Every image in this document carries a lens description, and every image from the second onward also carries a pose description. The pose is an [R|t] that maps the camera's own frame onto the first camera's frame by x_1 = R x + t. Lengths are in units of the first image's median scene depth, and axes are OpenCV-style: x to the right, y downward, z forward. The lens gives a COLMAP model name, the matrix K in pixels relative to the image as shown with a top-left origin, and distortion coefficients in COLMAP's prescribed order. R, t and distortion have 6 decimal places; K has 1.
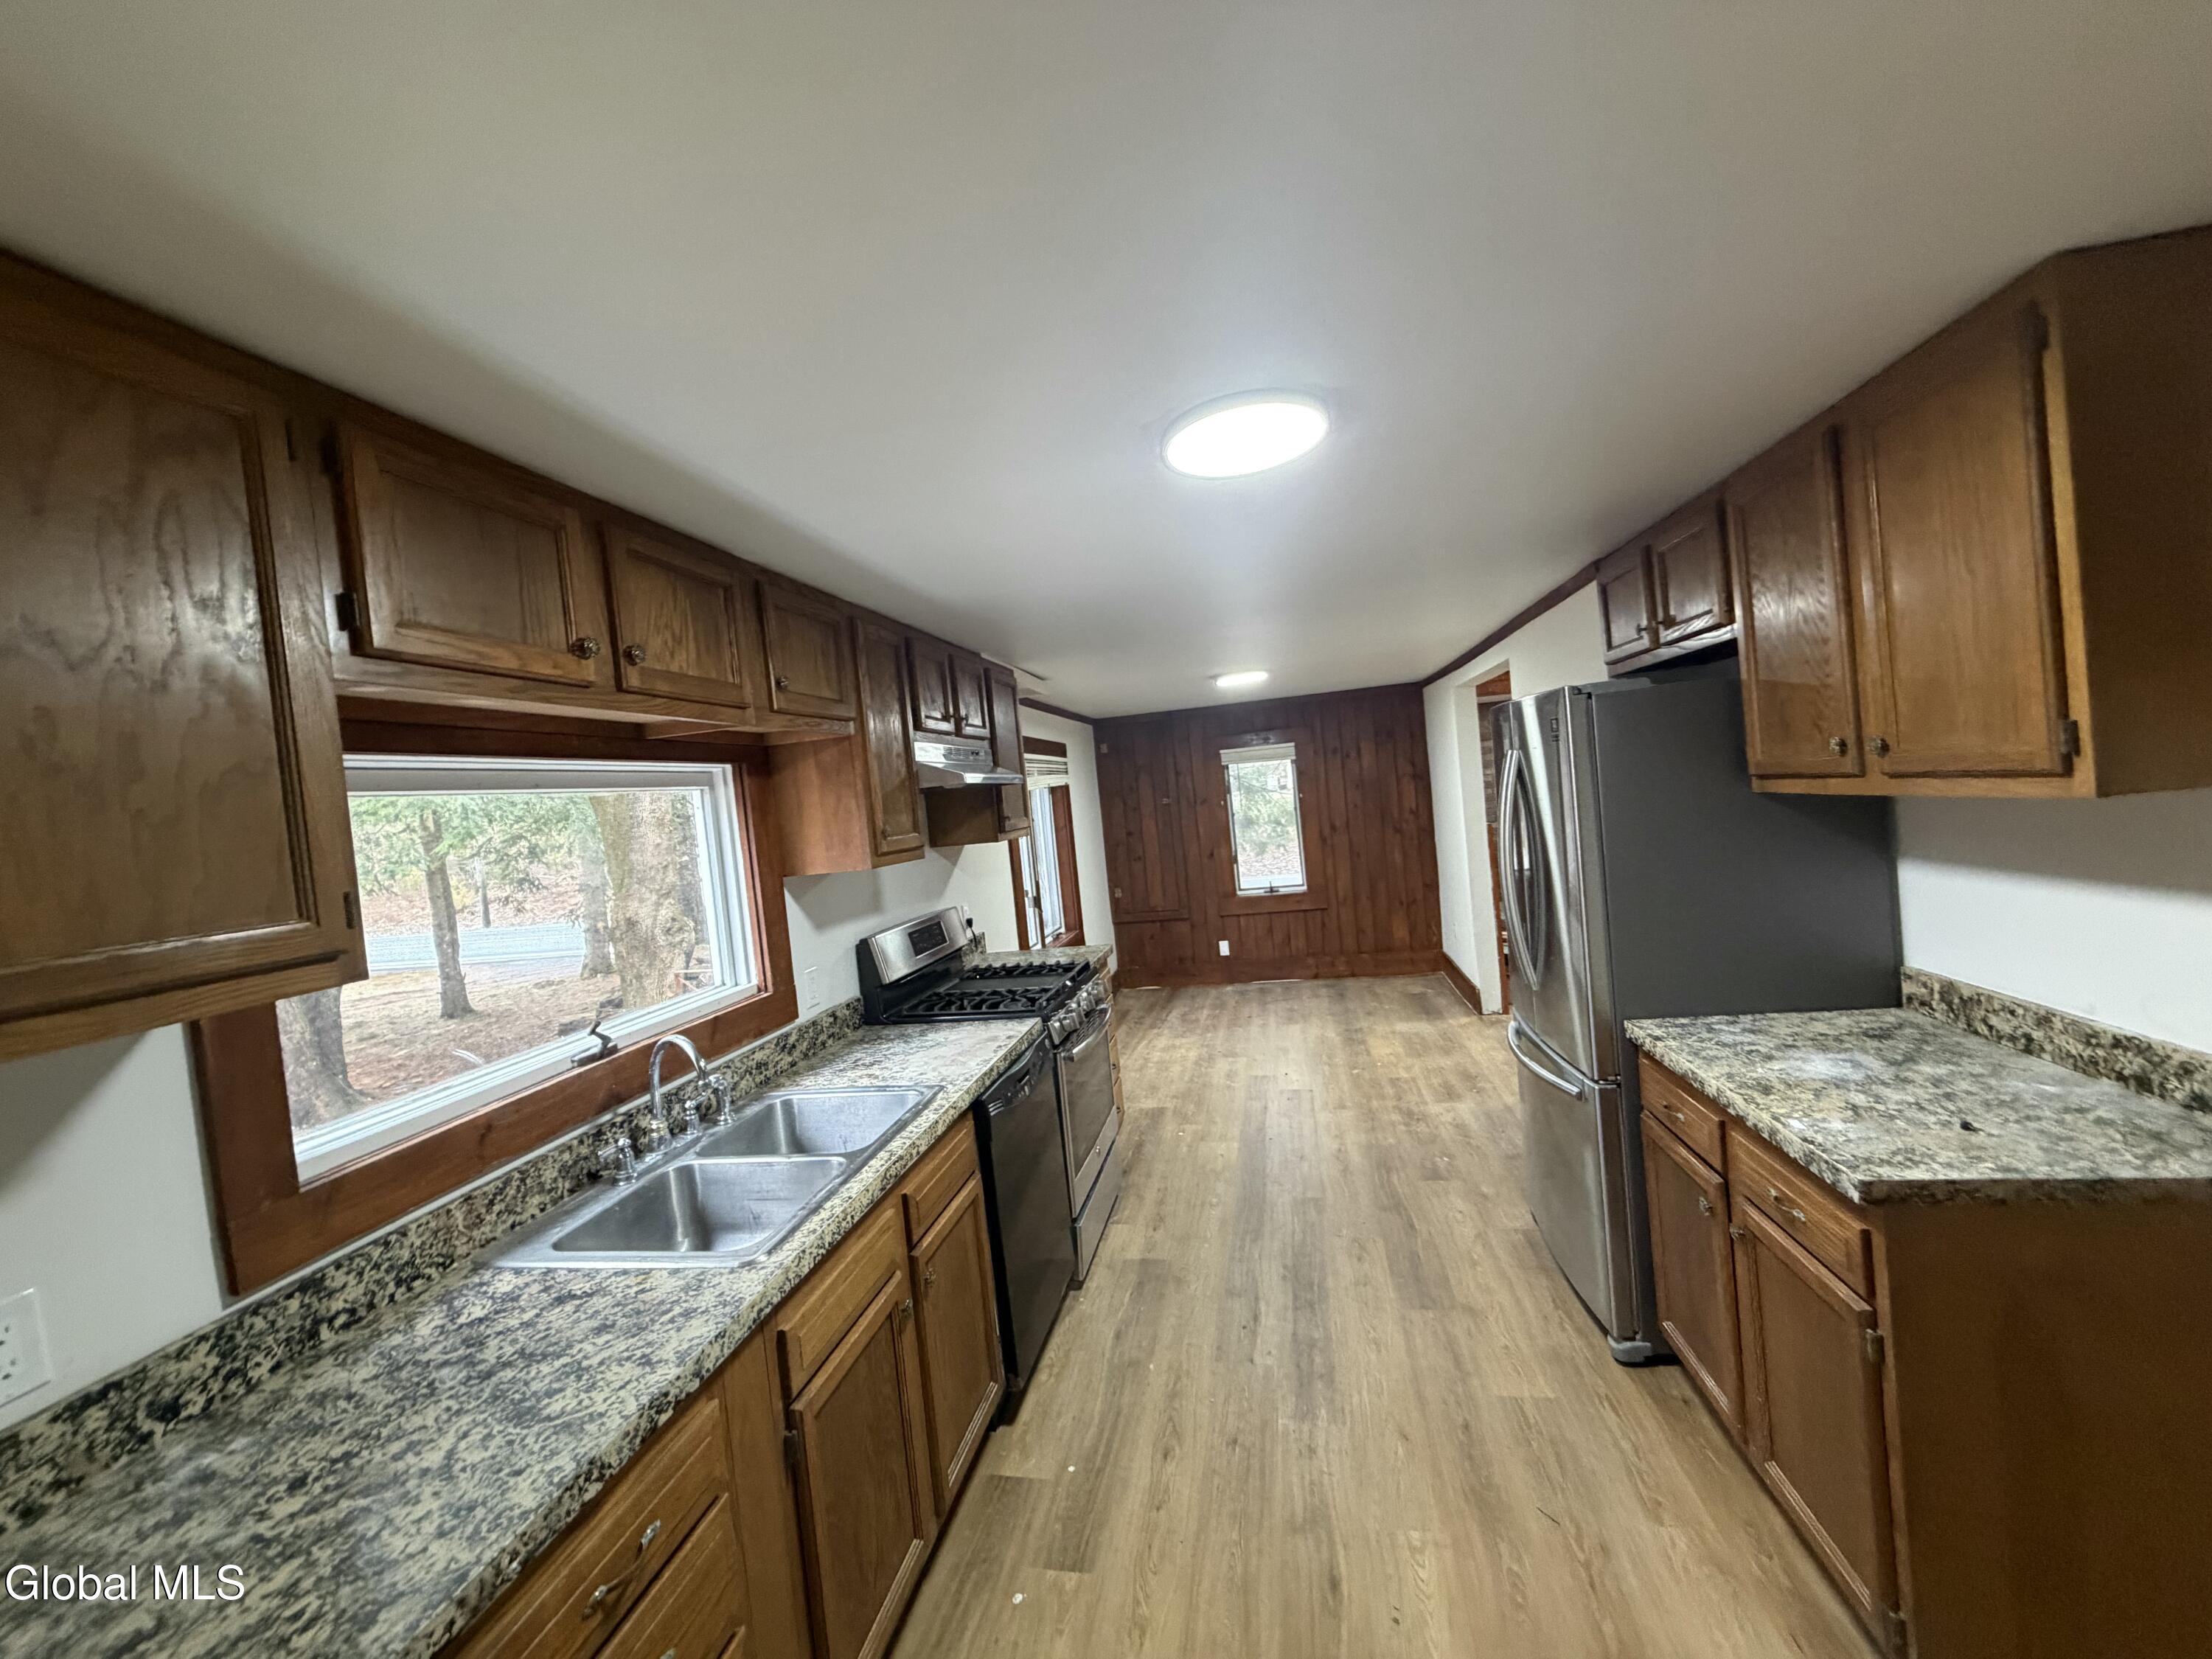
lens RADIAL K [[880.7, 0, 1104.7], [0, 880.7, 826.0], [0, 0, 1]] dist [-0.000934, -0.000235]
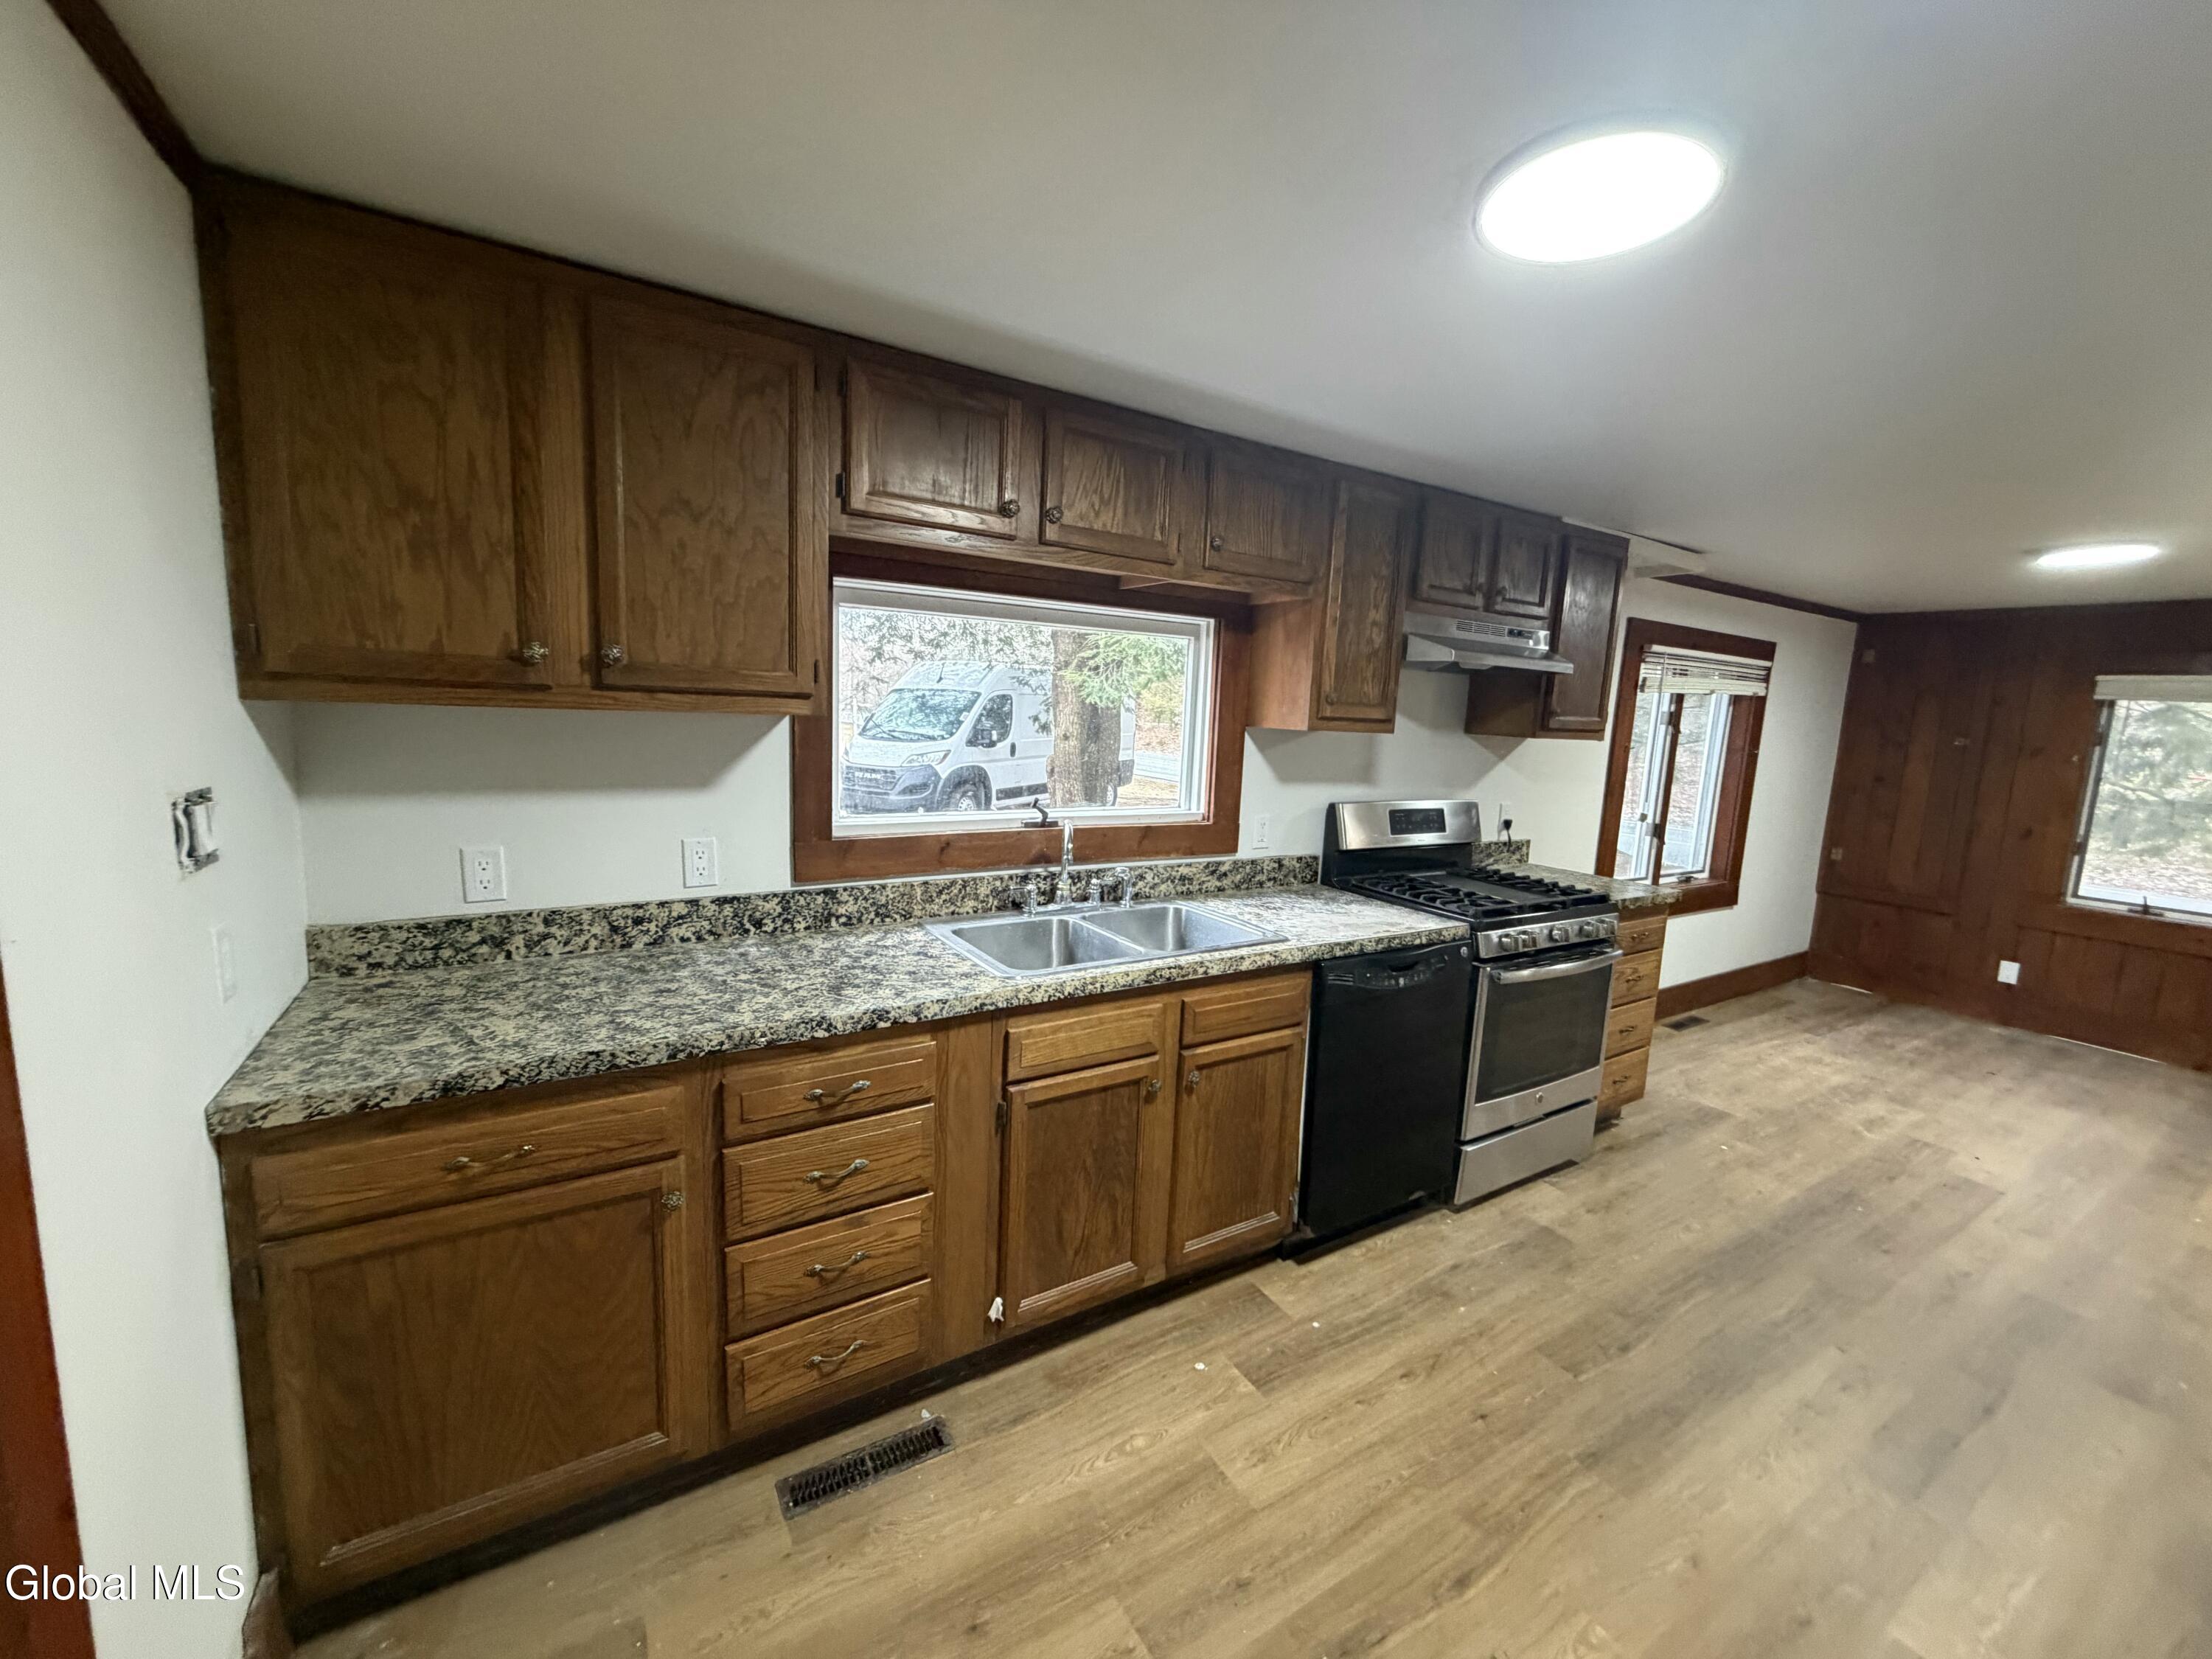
lens RADIAL K [[880.7, 0, 1099.8], [0, 880.7, 832.0], [0, 0, 1]] dist [-0.000934, -0.000235]
pose [[0.669604, 0.230682, -0.705986, 0.462492], [-0.134405, 0.972486, 0.190282, 0.001380], [0.730456, -0.032525, 0.682185, 0.145763]]
